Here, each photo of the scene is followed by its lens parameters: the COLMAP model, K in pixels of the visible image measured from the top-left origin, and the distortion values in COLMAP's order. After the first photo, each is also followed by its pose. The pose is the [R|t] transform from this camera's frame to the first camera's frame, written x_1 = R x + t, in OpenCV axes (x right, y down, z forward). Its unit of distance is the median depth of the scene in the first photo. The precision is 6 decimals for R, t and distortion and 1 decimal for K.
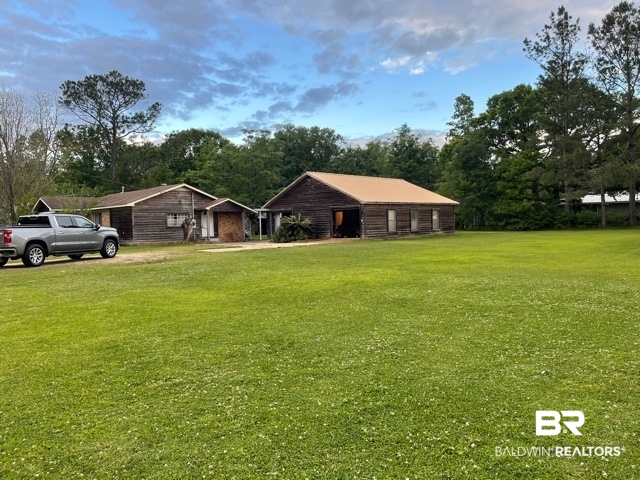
lens RADIAL K [[478.0, 0, 323.0], [0, 478.0, 239.2], [0, 0, 1]] dist [0.056939, -0.080877]
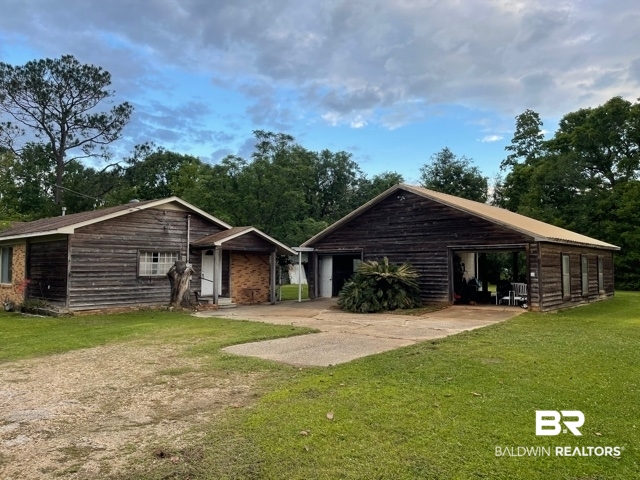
lens RADIAL K [[478.0, 0, 318.7], [0, 478.0, 239.7], [0, 0, 1]] dist [0.056939, -0.080877]
pose [[0.997222, 0.028691, 0.068736, -0.153832], [-0.022067, 0.995208, -0.095260, -0.018777], [-0.071140, 0.093478, 0.993076, 0.429750]]
